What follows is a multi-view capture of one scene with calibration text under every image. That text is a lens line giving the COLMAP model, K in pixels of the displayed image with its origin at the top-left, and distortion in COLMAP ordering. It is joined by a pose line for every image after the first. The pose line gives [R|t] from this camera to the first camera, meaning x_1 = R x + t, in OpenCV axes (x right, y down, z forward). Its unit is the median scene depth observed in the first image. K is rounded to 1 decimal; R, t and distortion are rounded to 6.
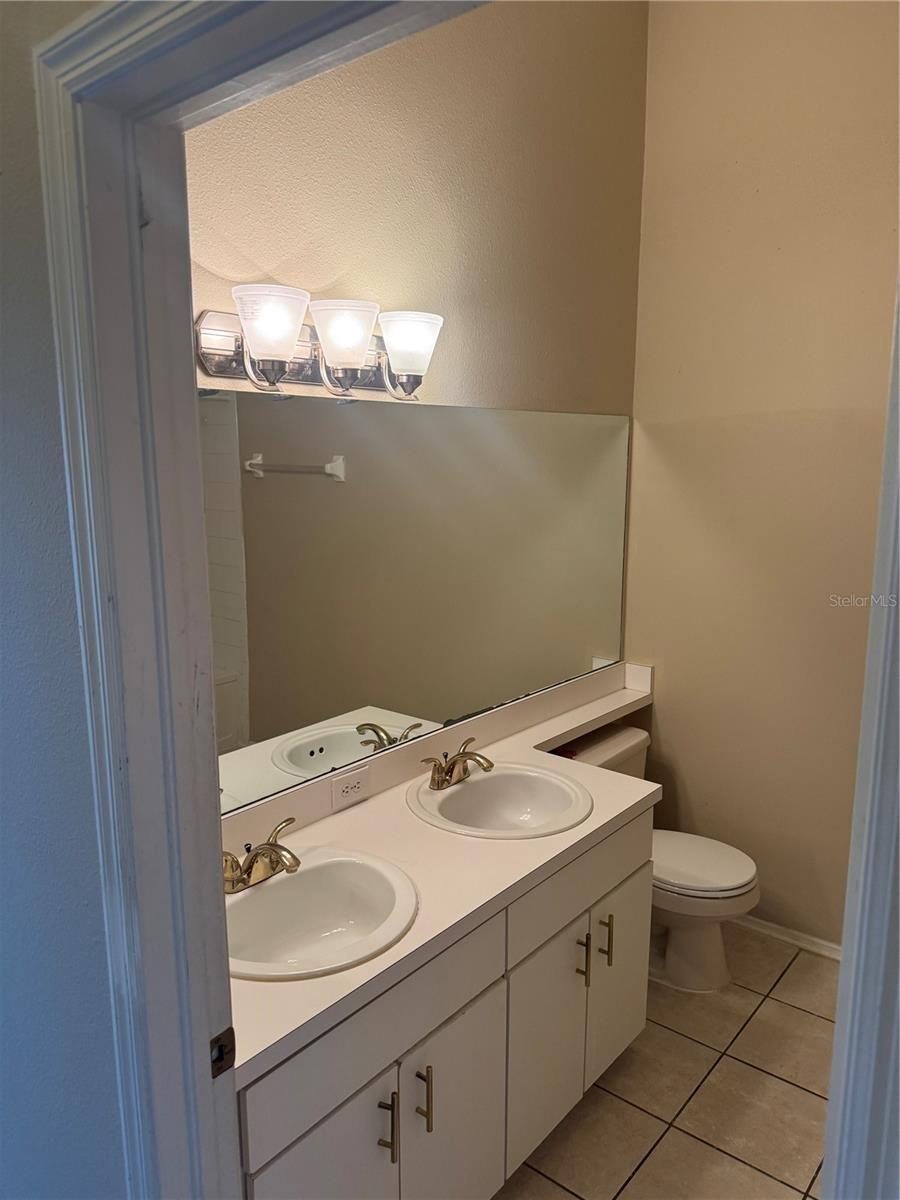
lens RADIAL K [[856.3, 0, 443.7], [0, 856.3, 608.6], [0, 0, 1]] dist [0.052462, -0.061632]
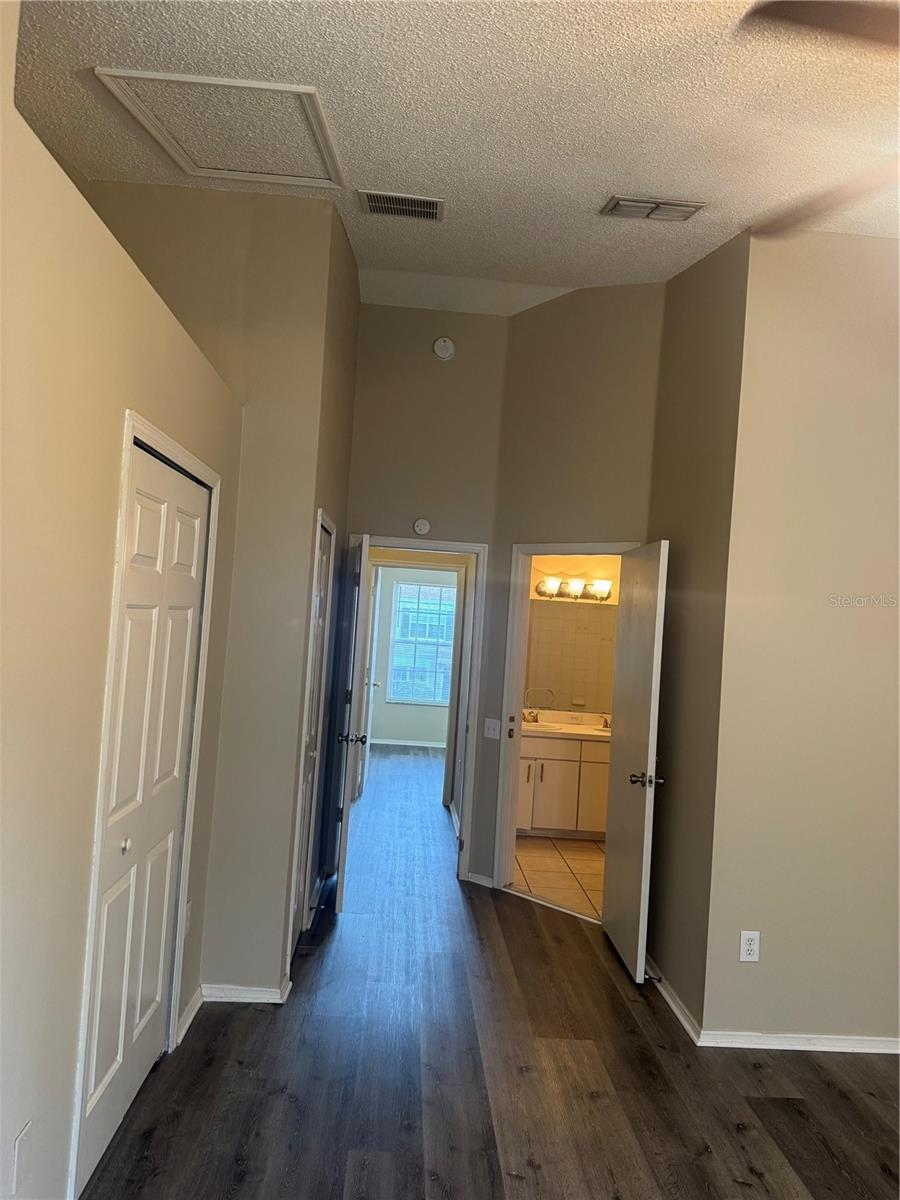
lens RADIAL K [[856.3, 0, 442.9], [0, 856.3, 599.5], [0, 0, 1]] dist [0.052462, -0.061632]
pose [[0.678789, 0.035952, -0.733452, 1.545350], [-0.206010, 0.968014, -0.143208, 0.274611], [0.704844, 0.248307, 0.664484, -1.306888]]
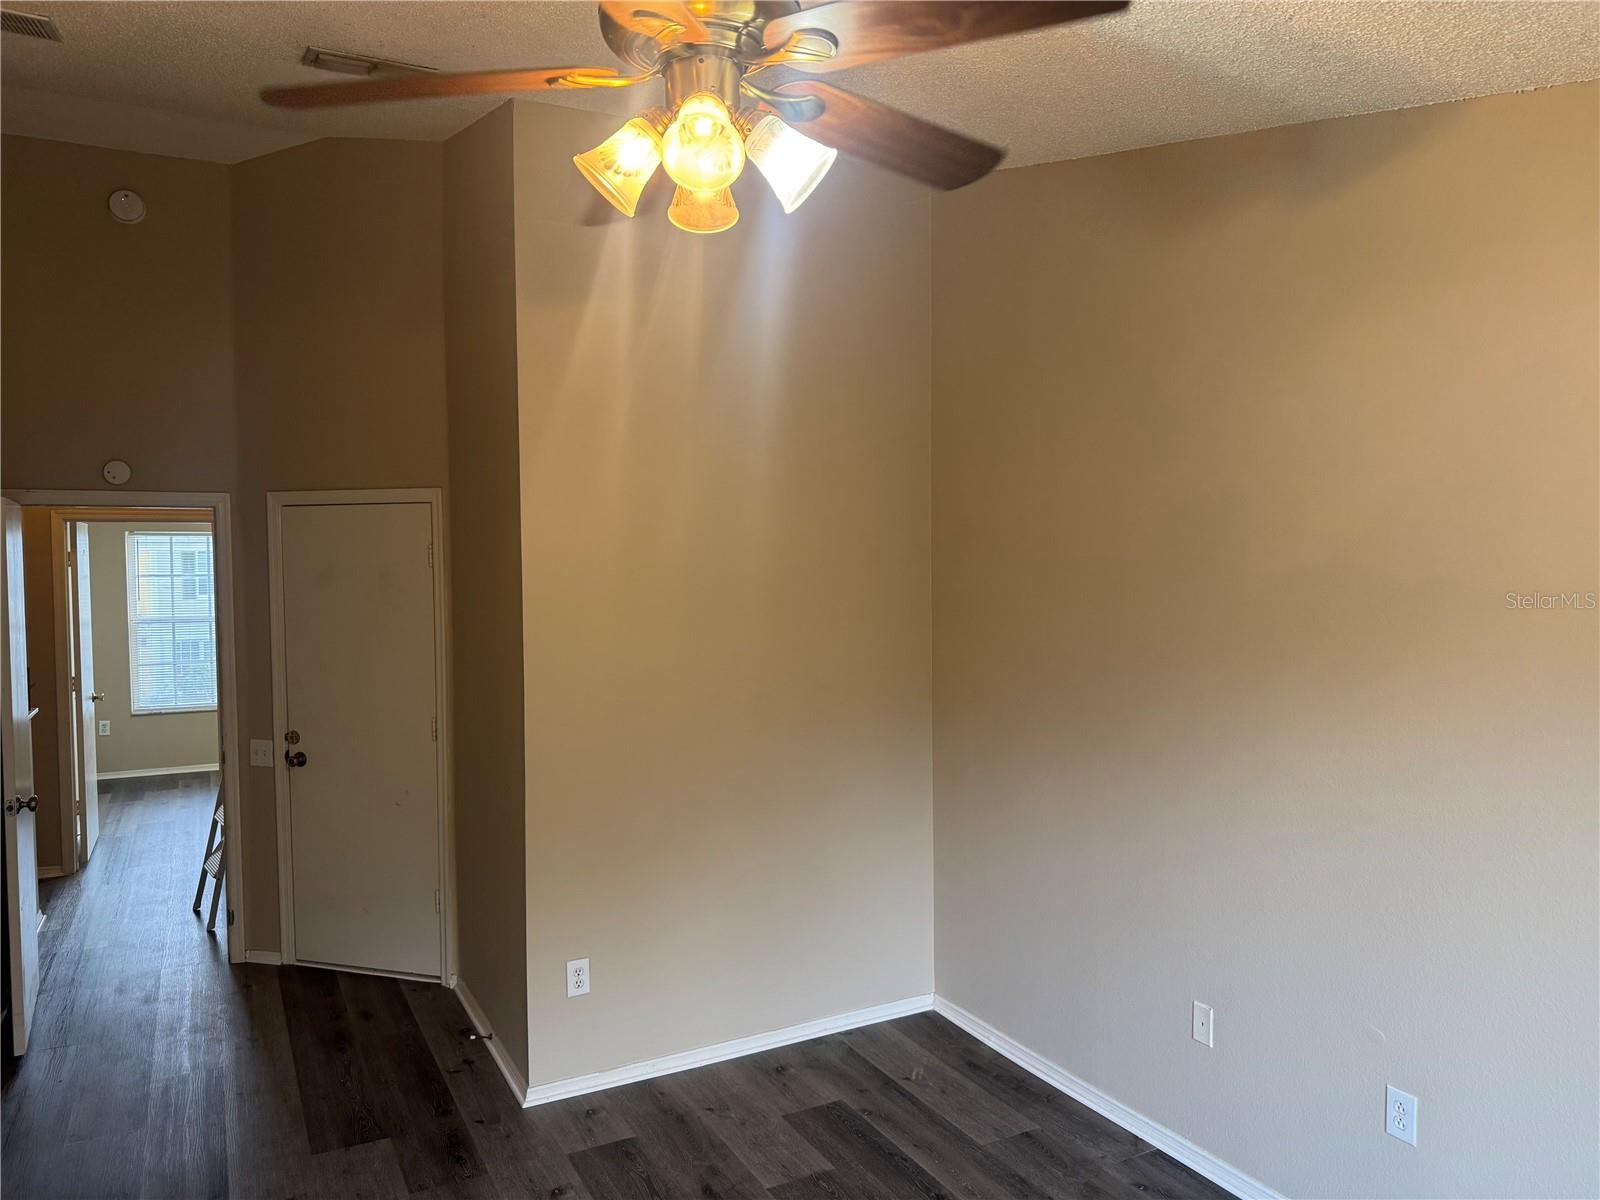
lens RADIAL K [[1141.7, 0, 807.9], [0, 1141.7, 599.2], [0, 0, 1]] dist [0.052462, -0.061632]
pose [[0.927910, 0.015990, -0.372461, 1.735625], [-0.069392, 0.989028, -0.130416, 0.190559], [0.366289, 0.146860, 0.918839, -1.300513]]
